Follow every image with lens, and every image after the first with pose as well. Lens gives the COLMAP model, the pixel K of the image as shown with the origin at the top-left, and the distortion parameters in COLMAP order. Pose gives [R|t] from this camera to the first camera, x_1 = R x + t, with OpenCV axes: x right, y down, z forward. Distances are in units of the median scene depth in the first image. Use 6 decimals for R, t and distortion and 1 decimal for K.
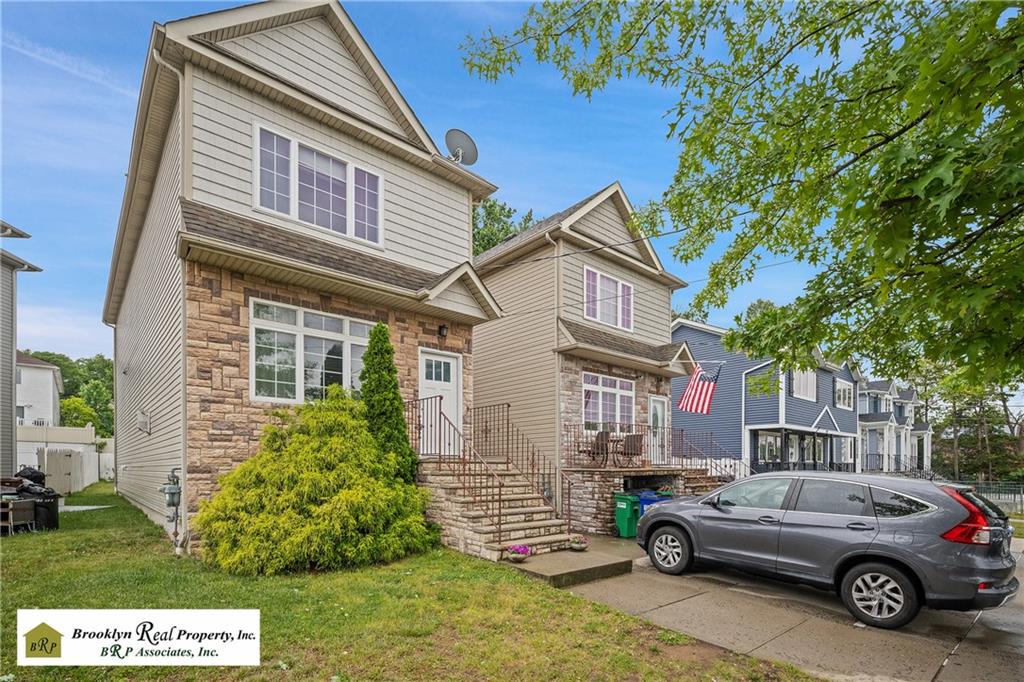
lens RADIAL K [[477.8, 0, 511.1], [0, 477.8, 340.7], [0, 0, 1]] dist [0.000156, 0.000003]
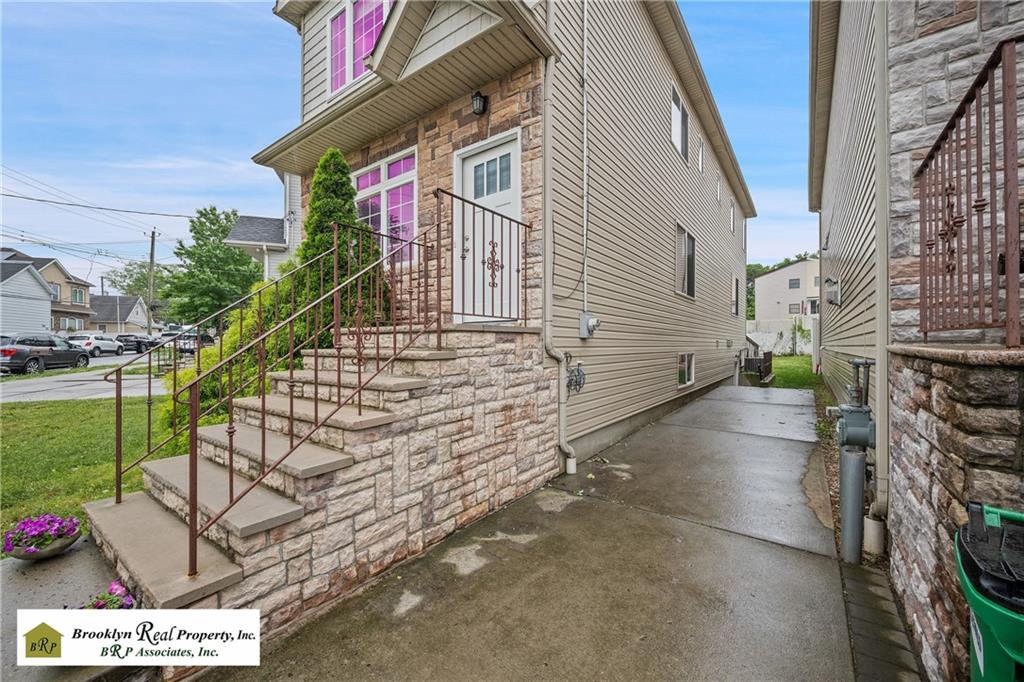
lens RADIAL K [[397.5, 0, 515.4], [0, 397.5, 344.8], [0, 0, 1]] dist [0.000311, 0.000034]
pose [[0.220232, 0.003809, -0.975440, 0.340839], [0.250117, 0.966340, 0.060244, 0.245317], [0.942836, -0.257242, 0.211866, 0.872154]]
